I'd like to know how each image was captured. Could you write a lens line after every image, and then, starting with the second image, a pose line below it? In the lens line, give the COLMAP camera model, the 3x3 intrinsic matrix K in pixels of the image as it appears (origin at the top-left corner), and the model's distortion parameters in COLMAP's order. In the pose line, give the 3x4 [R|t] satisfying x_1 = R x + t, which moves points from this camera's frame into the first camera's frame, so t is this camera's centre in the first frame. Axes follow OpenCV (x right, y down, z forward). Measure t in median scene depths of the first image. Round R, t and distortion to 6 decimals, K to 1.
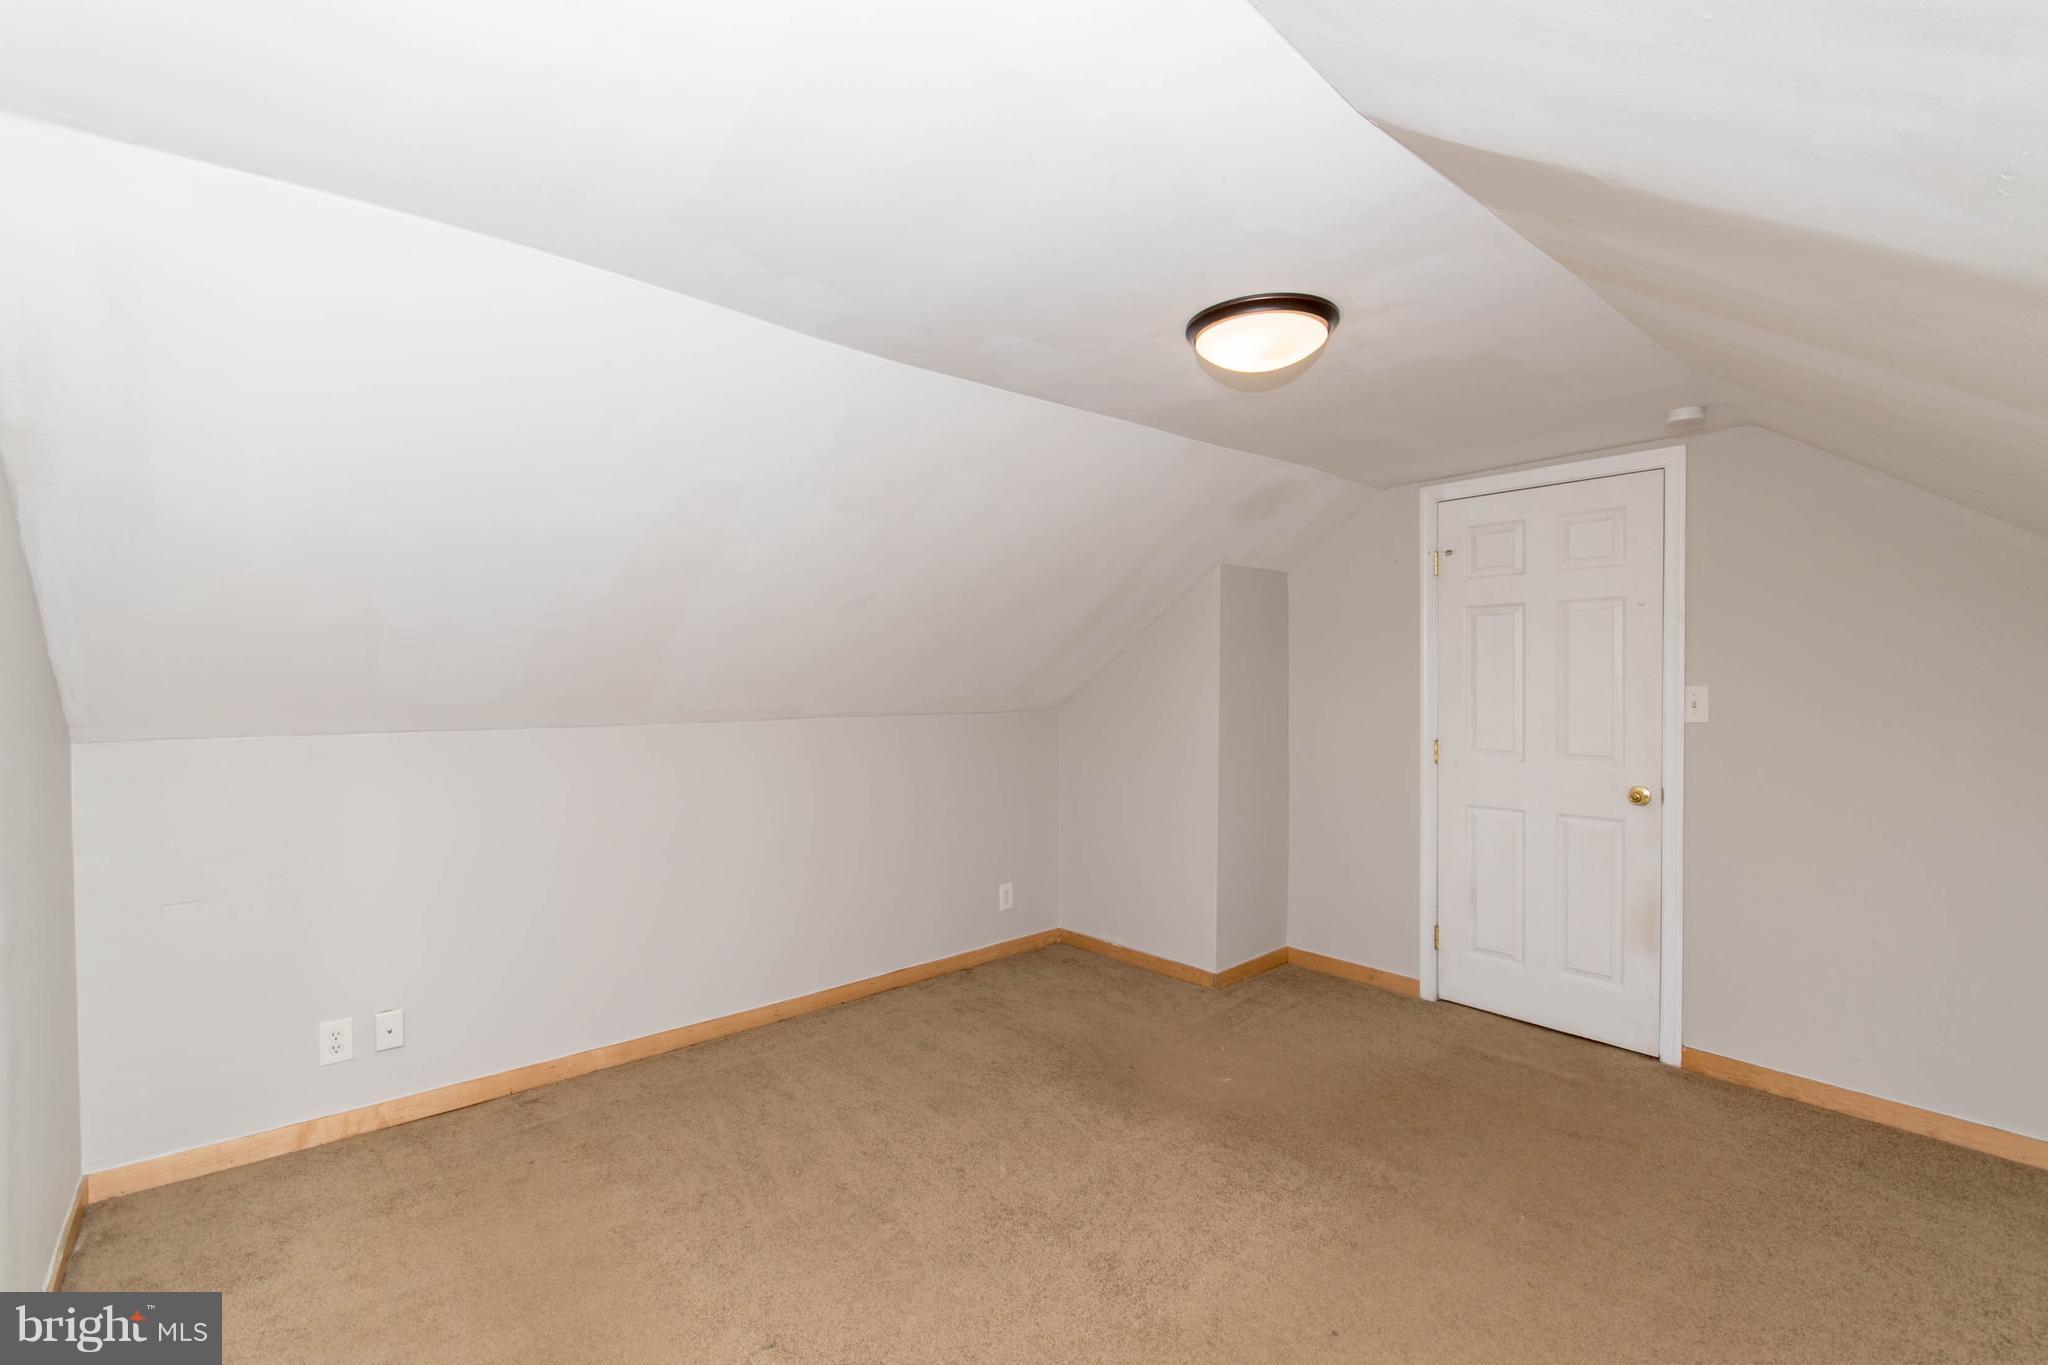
lens RADIAL K [[924.9, 0, 1009.6], [0, 924.9, 682.8], [0, 0, 1]] dist [0.000312, 0.001326]
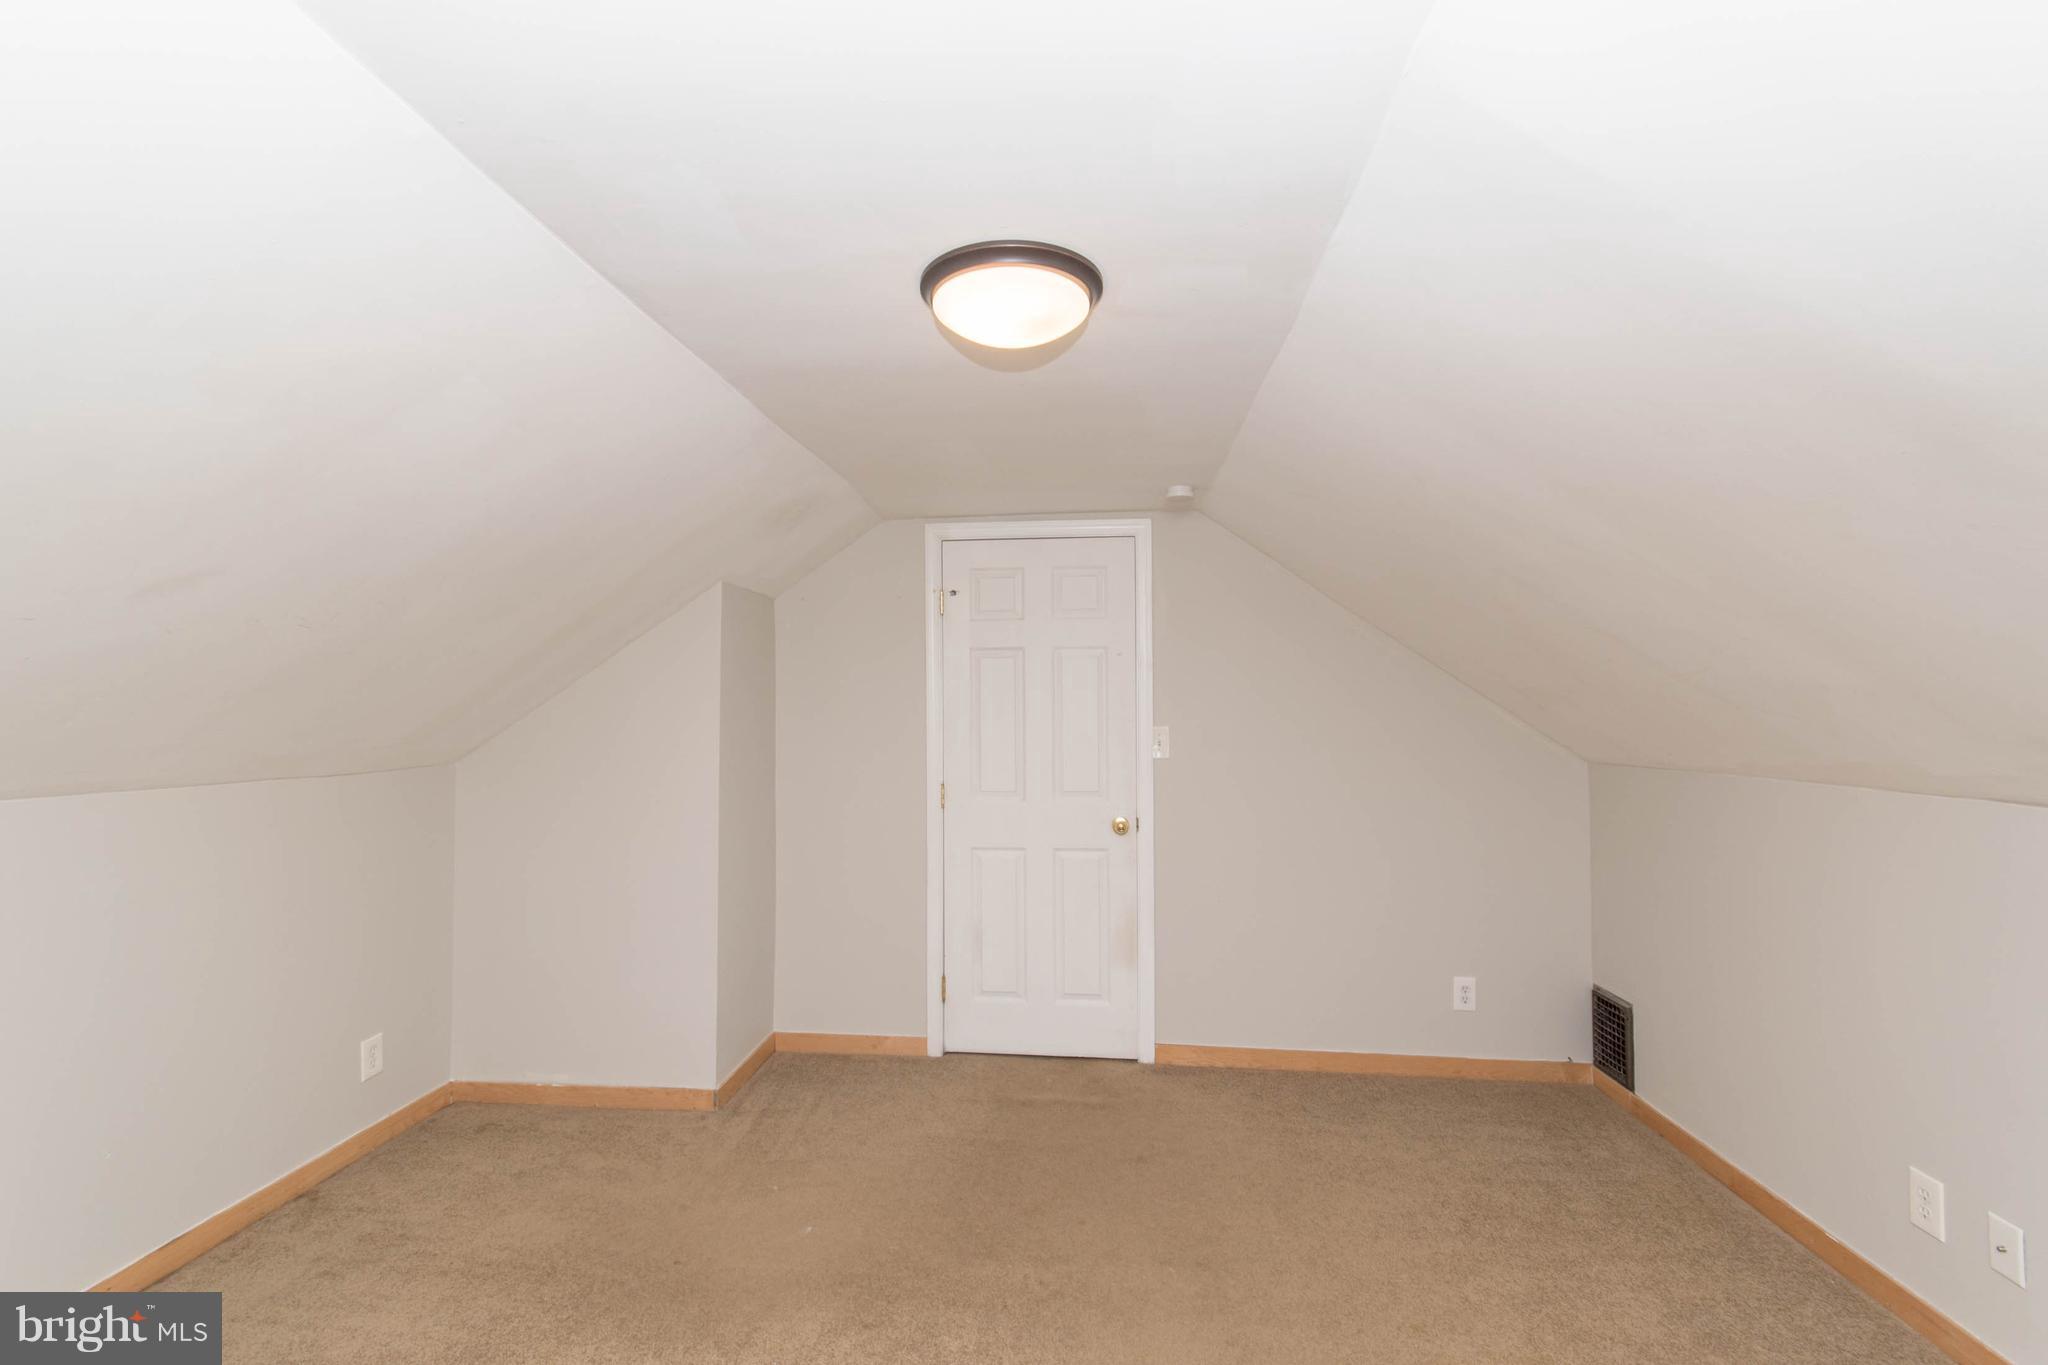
lens RADIAL K [[924.9, 0, 1029.6], [0, 924.9, 689.0], [0, 0, 1]] dist [0.000312, 0.001326]
pose [[0.712123, 0.024588, 0.701624, -0.159399], [0.002281, 0.999300, -0.037335, -0.000512], [-0.702051, 0.028188, 0.711568, 0.242941]]
